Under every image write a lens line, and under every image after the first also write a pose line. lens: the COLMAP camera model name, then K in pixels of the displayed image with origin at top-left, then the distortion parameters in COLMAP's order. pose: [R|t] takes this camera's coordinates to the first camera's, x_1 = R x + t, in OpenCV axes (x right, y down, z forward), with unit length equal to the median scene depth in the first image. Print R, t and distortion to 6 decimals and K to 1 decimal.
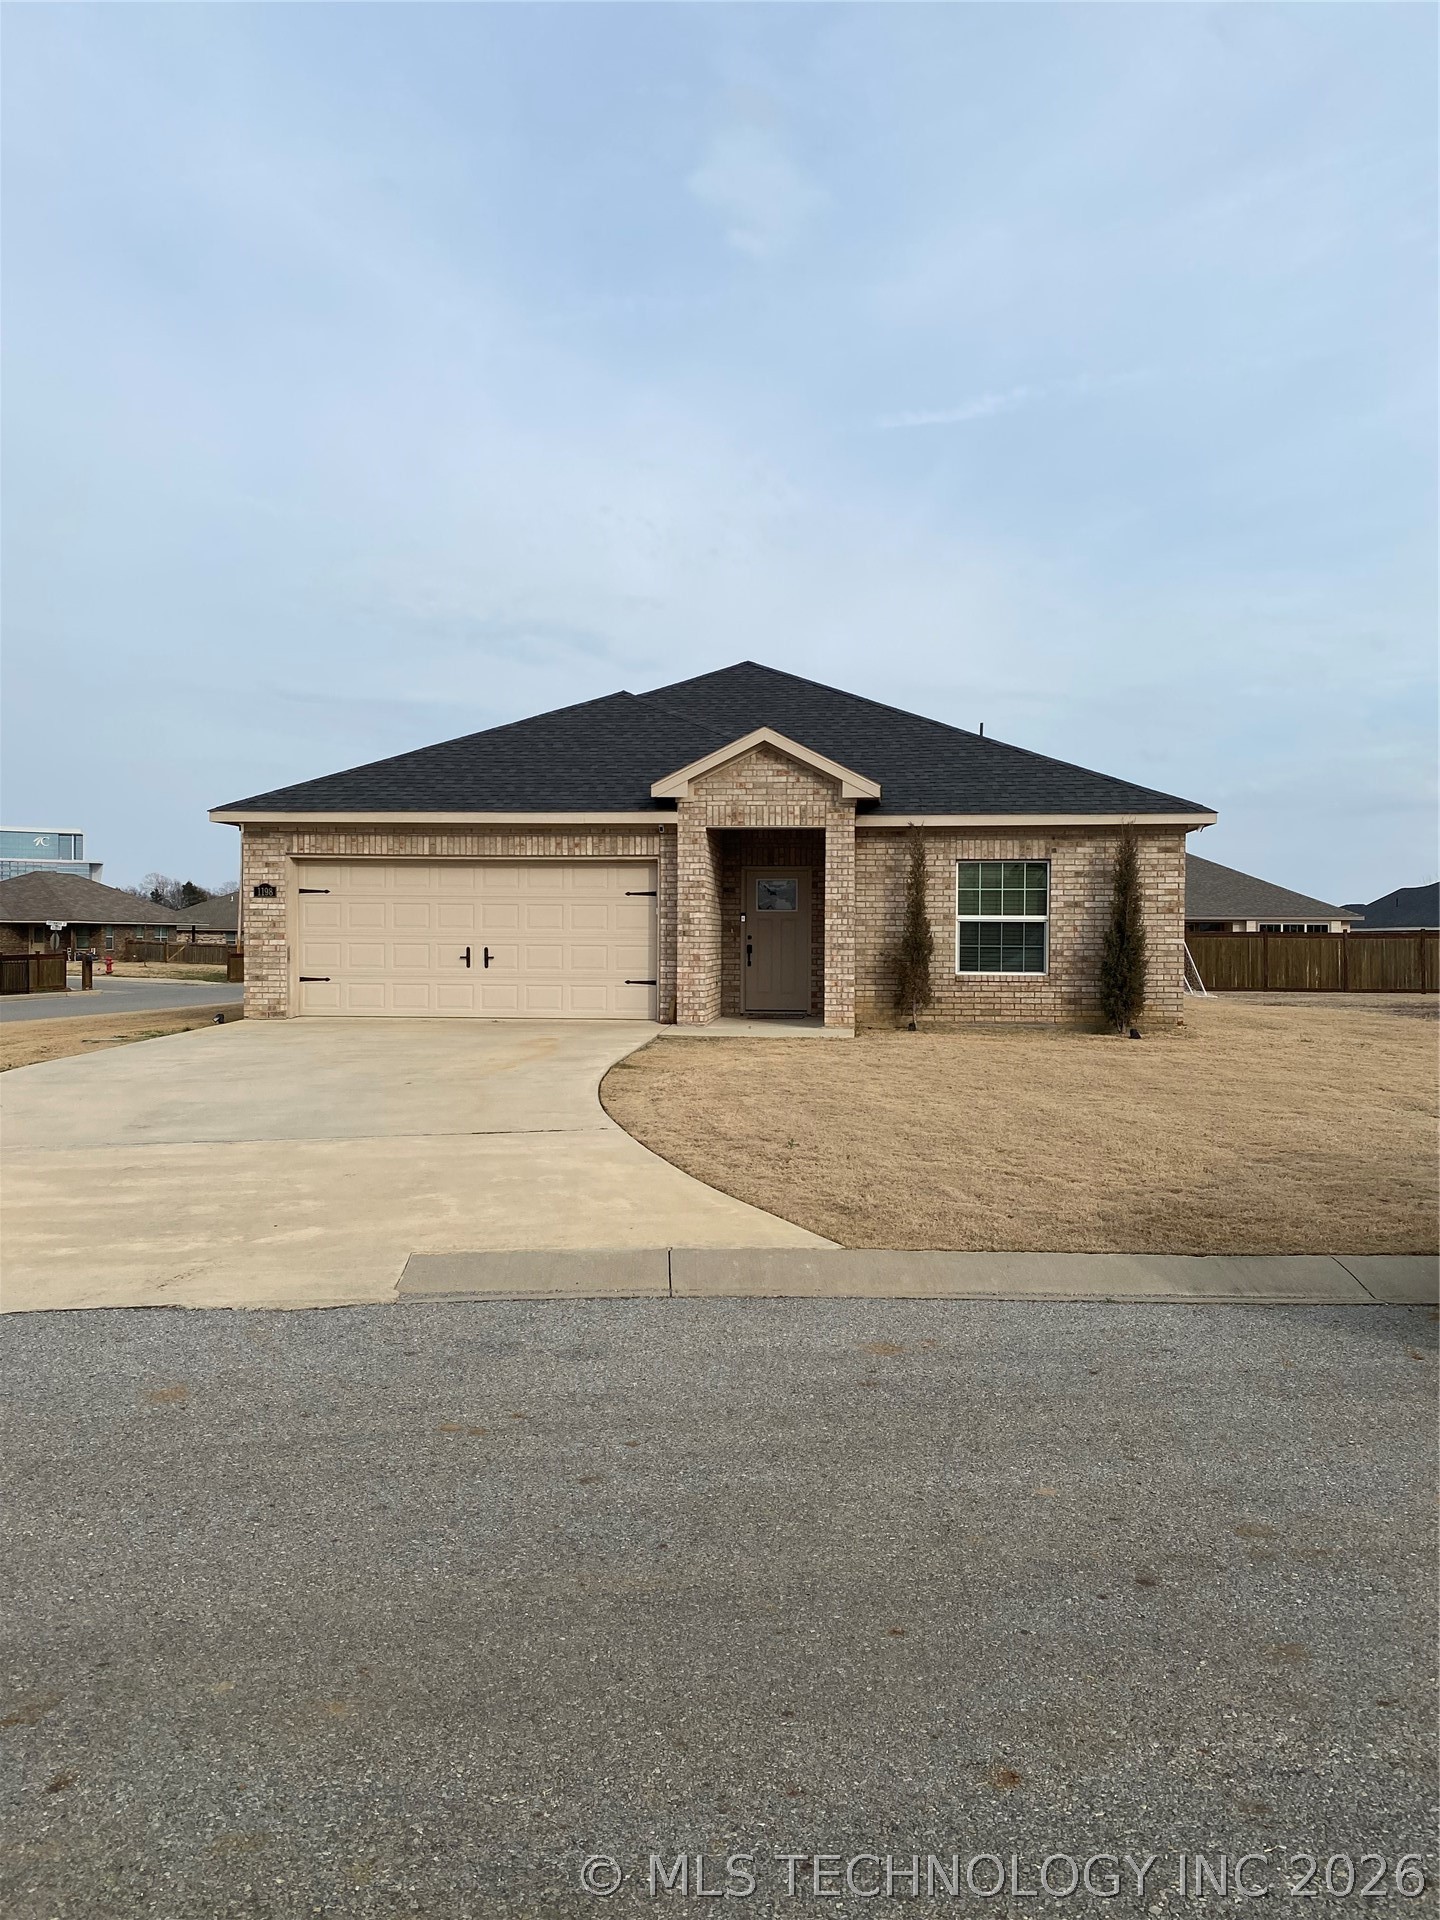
lens RADIAL K [[1472.7, 0, 724.8], [0, 1472.7, 945.2], [0, 0, 1]] dist [0.171619, -0.507105]
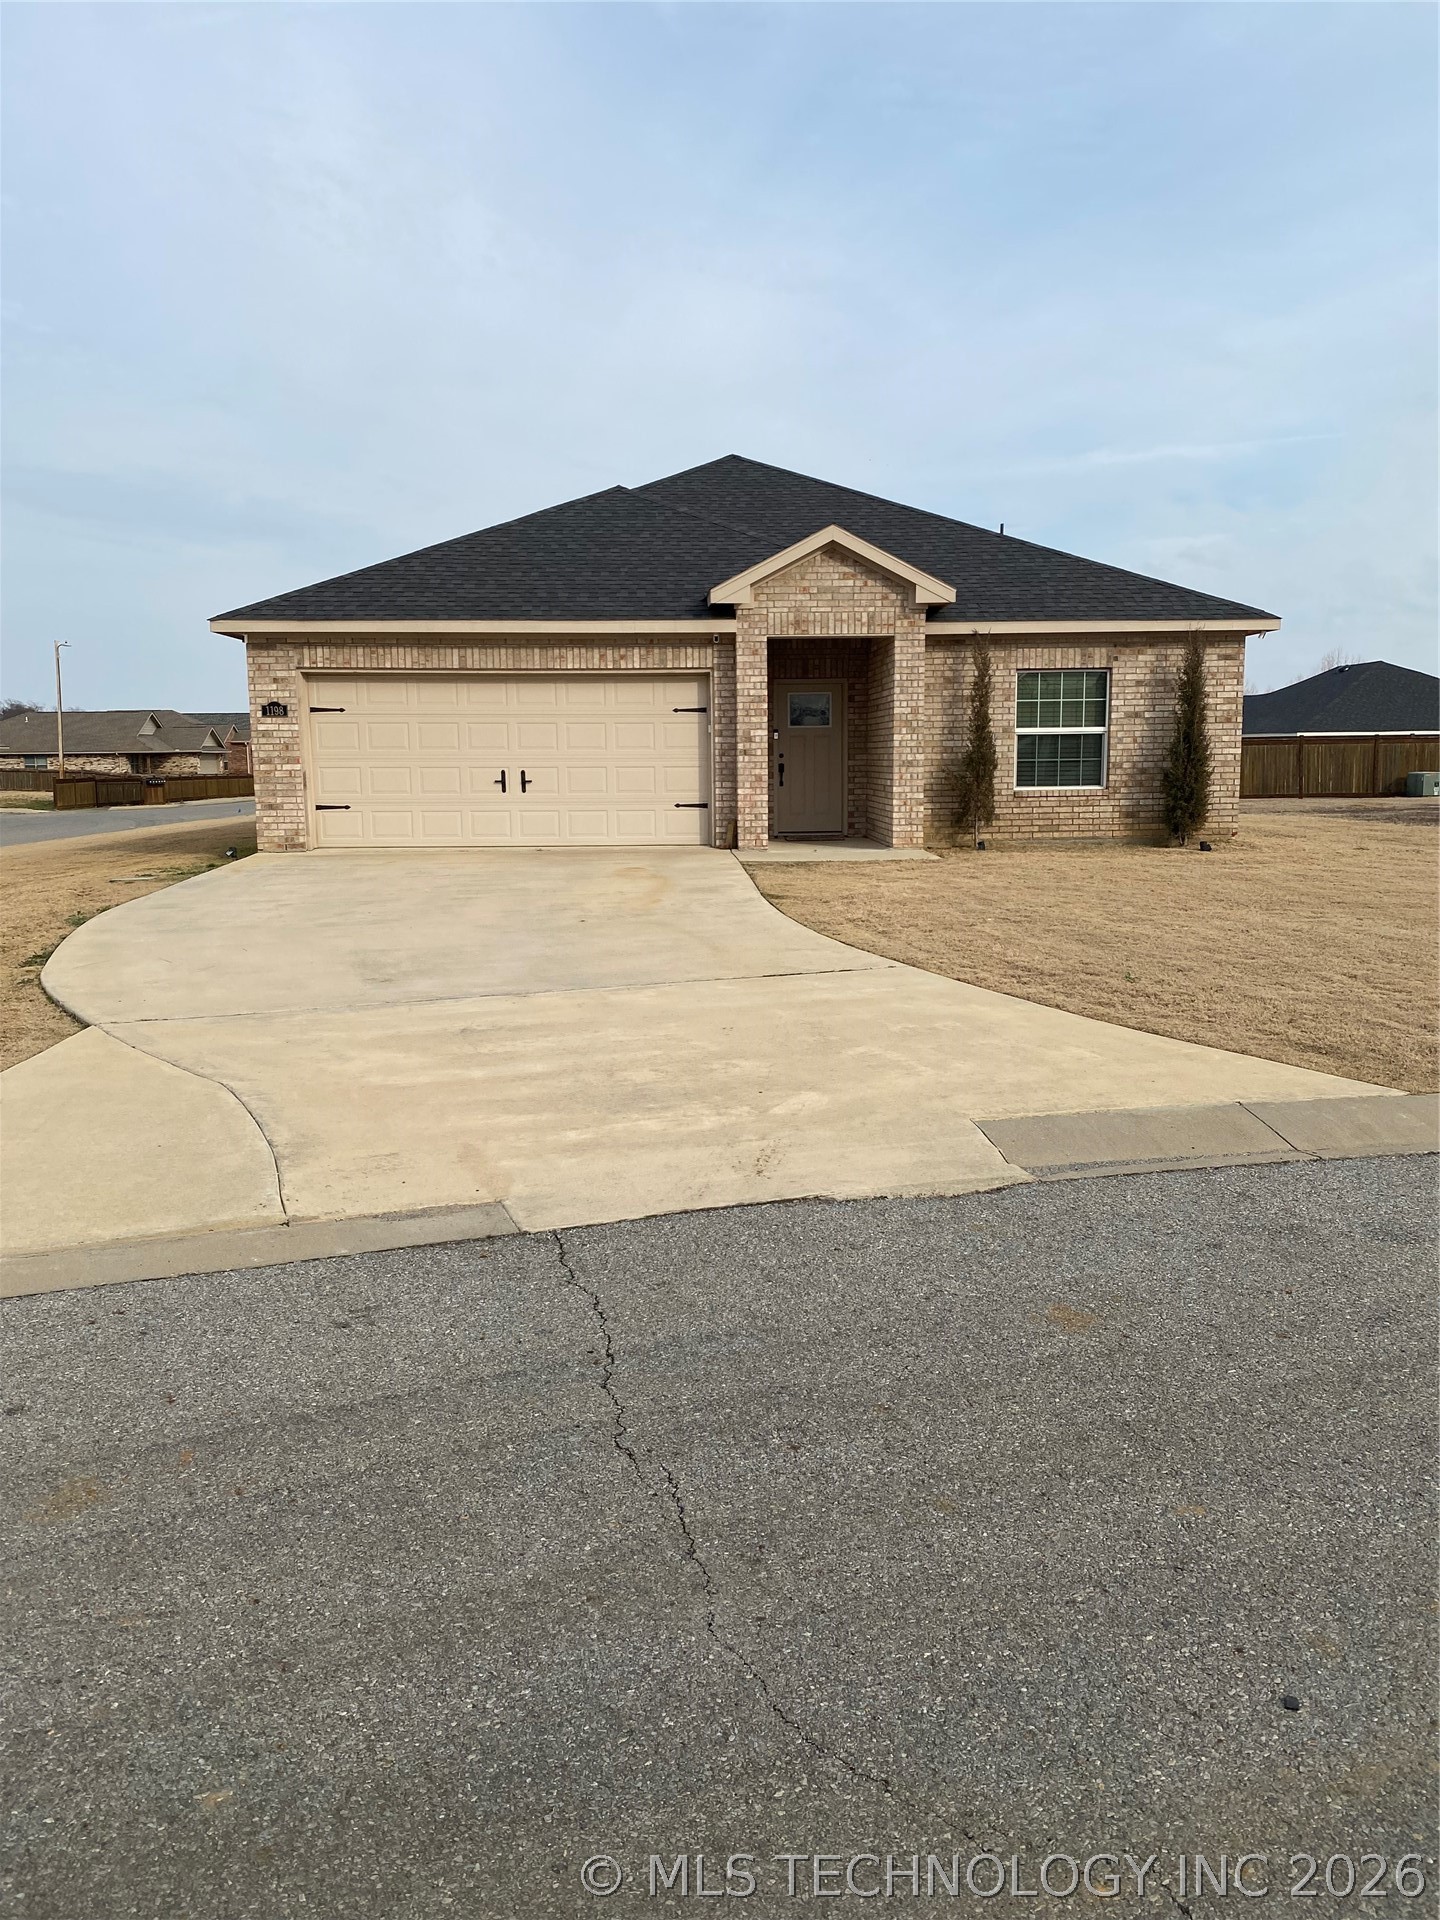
lens RADIAL K [[1470.6, 0, 725.7], [0, 1470.6, 944.5], [0, 0, 1]] dist [0.174589, -0.548387]
pose [[0.990361, -0.032316, 0.134691, -0.167862], [0.015485, 0.992139, 0.124178, -0.003327], [-0.137646, -0.120895, 0.983076, 0.058216]]
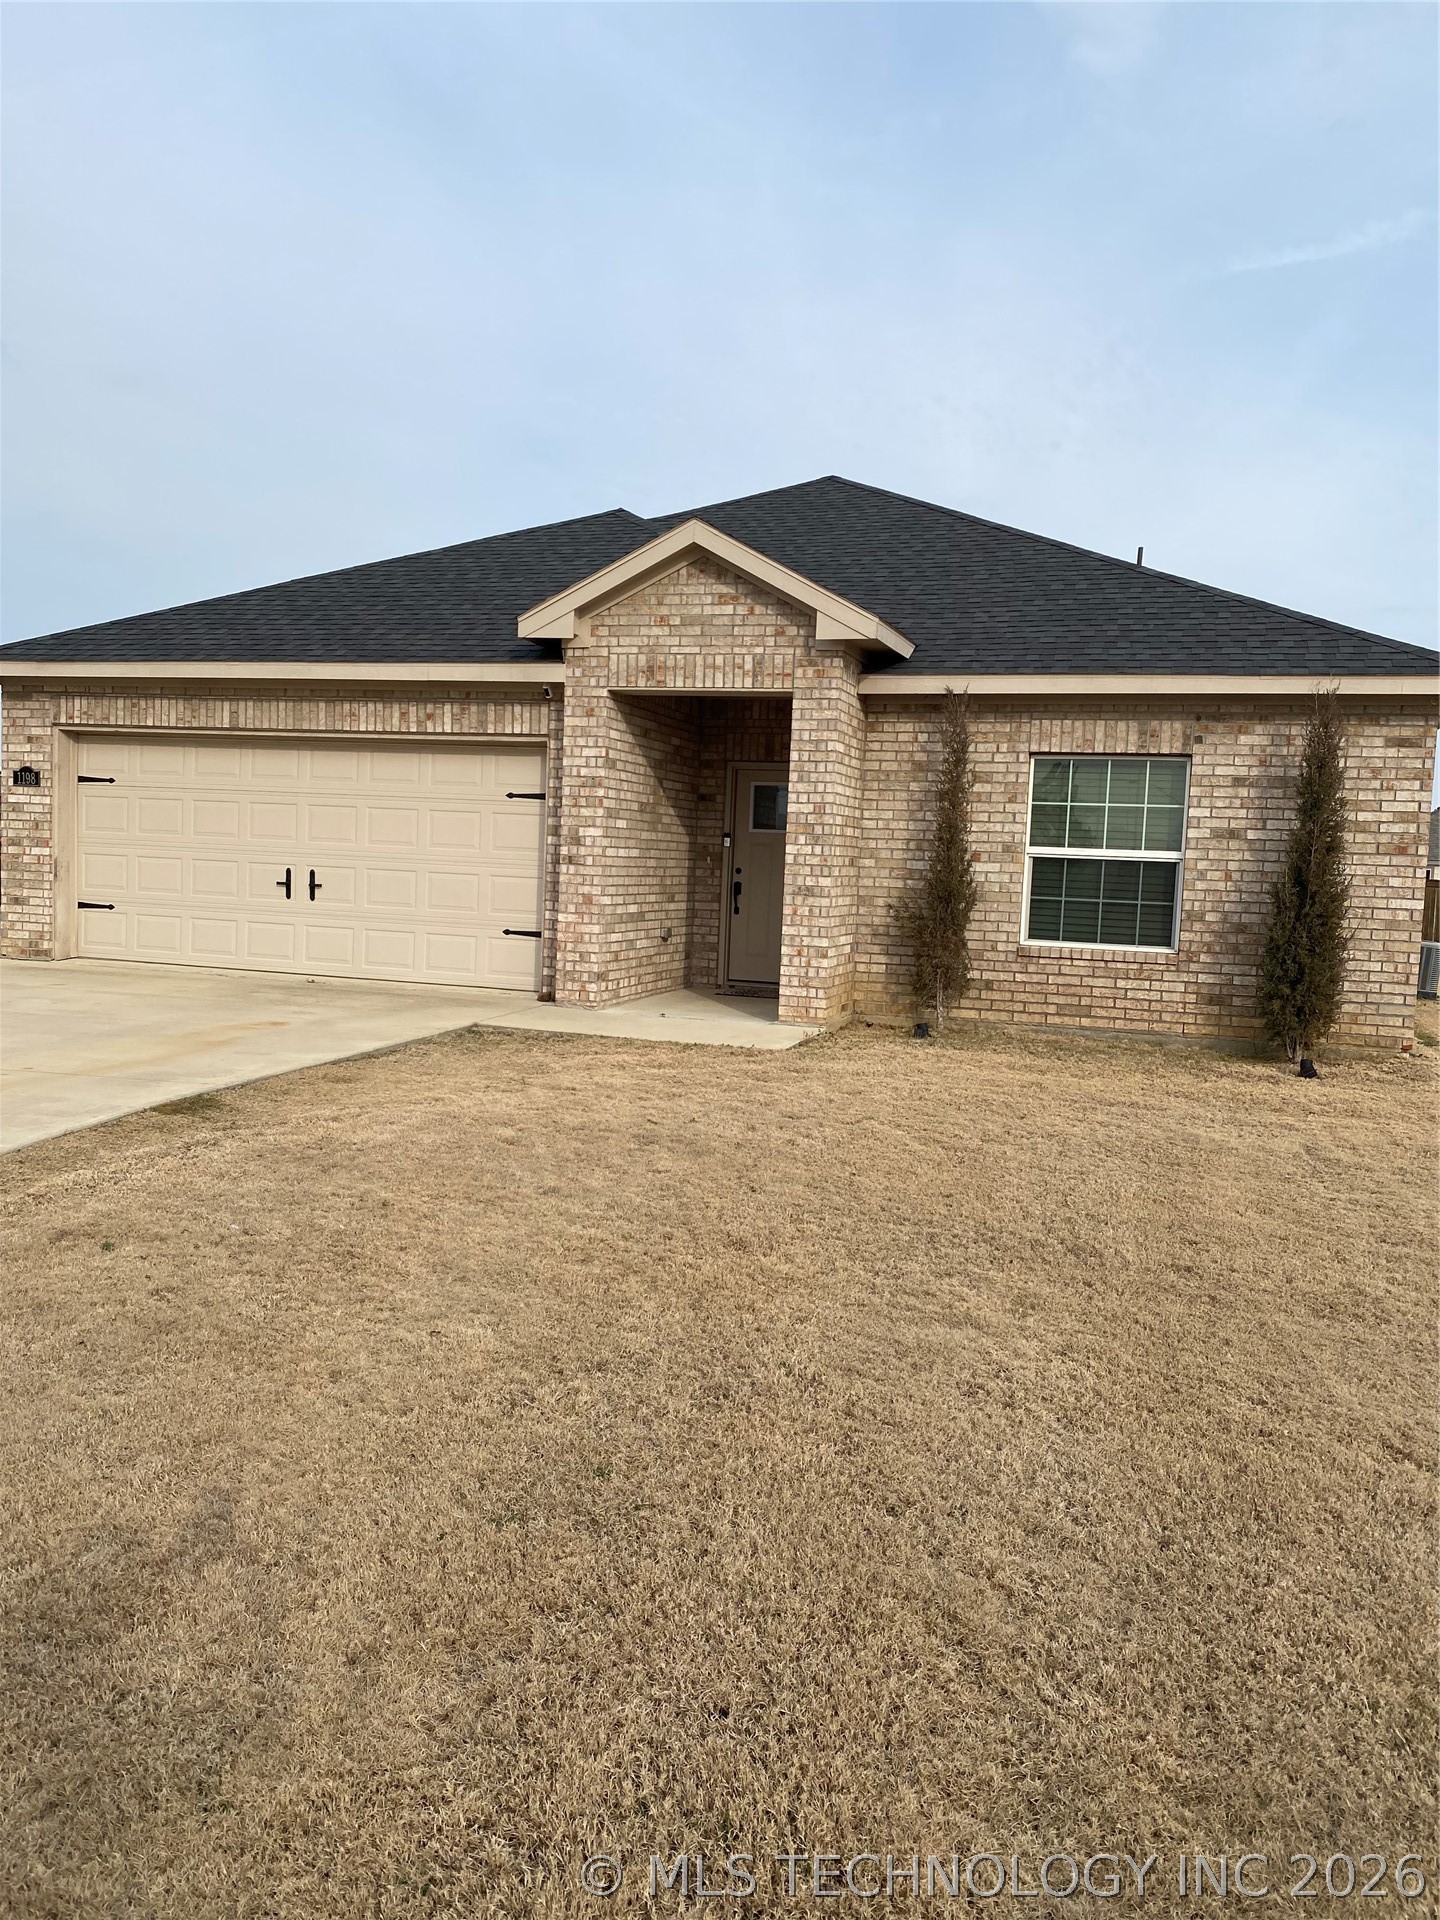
lens RADIAL K [[1470.3, 0, 730.9], [0, 1470.3, 955.0], [0, 0, 1]] dist [0.168334, -0.511356]
pose [[0.977379, 0.049636, -0.205589, 0.167961], [-0.038126, 0.997495, 0.059575, -0.007500], [0.208031, -0.050389, 0.976823, 0.390203]]
